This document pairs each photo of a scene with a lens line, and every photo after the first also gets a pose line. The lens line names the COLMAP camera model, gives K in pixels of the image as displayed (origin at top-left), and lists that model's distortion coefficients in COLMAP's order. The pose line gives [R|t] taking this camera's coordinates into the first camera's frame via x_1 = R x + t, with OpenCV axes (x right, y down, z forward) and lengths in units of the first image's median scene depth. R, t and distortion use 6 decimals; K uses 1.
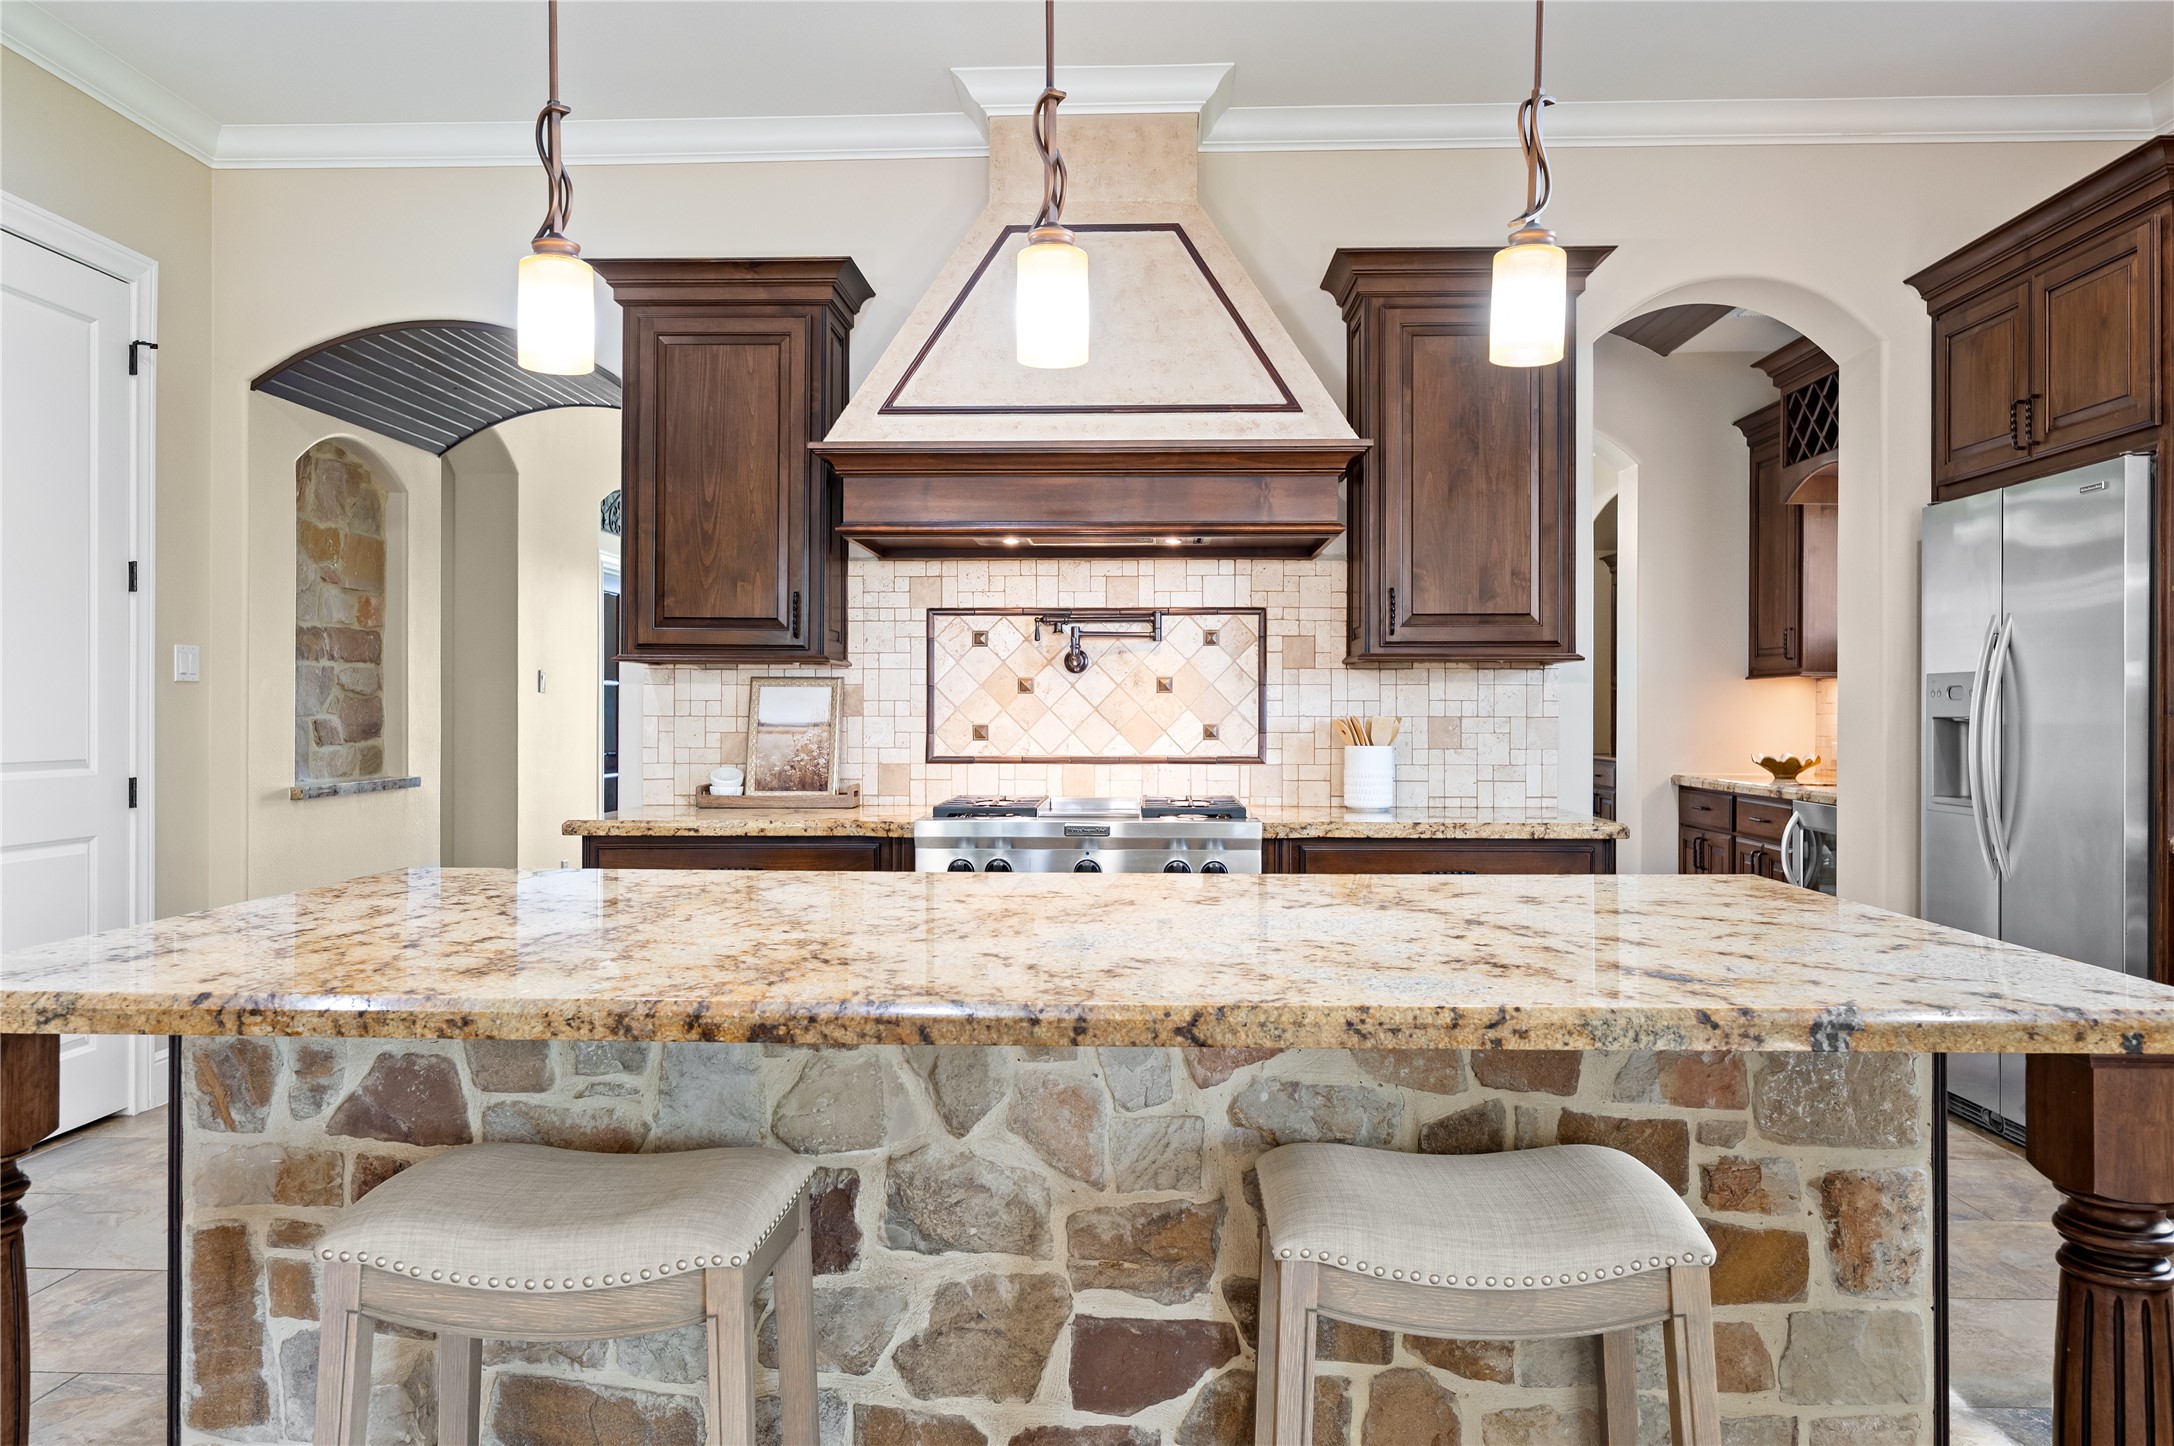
lens RADIAL K [[1460.2, 0, 1087.0], [0, 1460.2, 723.0], [0, 0, 1]] dist [-0.000494, -0.001512]
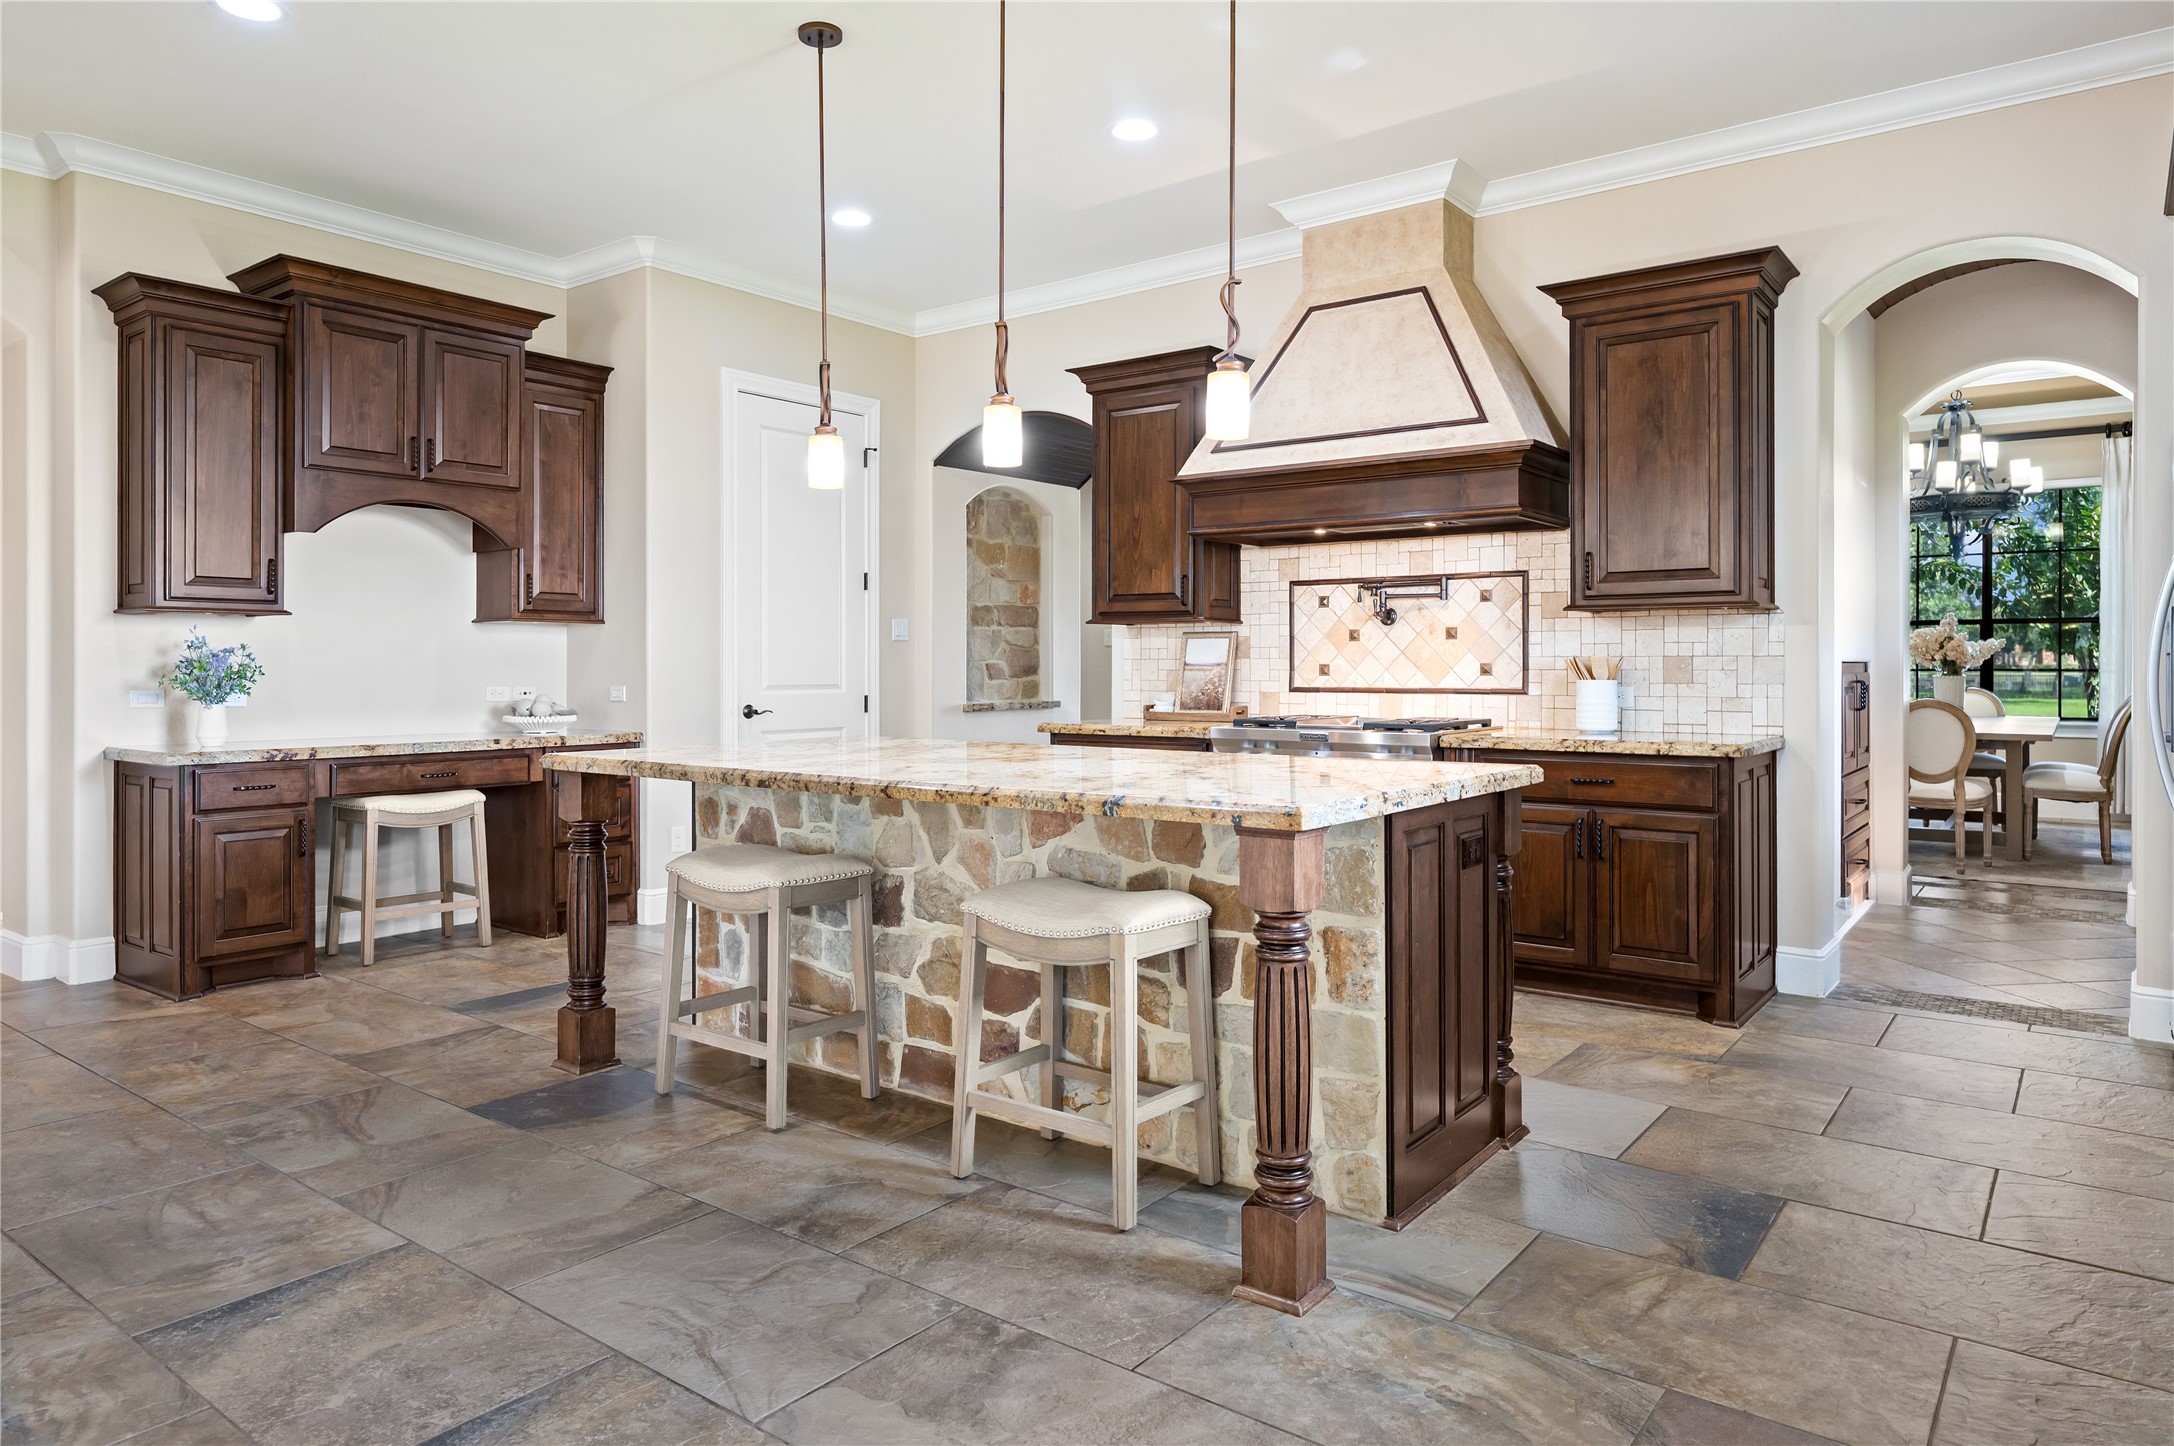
lens RADIAL K [[1328.0, 0, 1085.9], [0, 1328.0, 672.9], [0, 0, 1]] dist [0.002745, 0.000230]
pose [[0.817465, 0.000783, -0.575977, 0.472323], [-0.000620, 1.000000, 0.000480, 0.009055], [0.575978, -0.000035, 0.817466, -0.154734]]
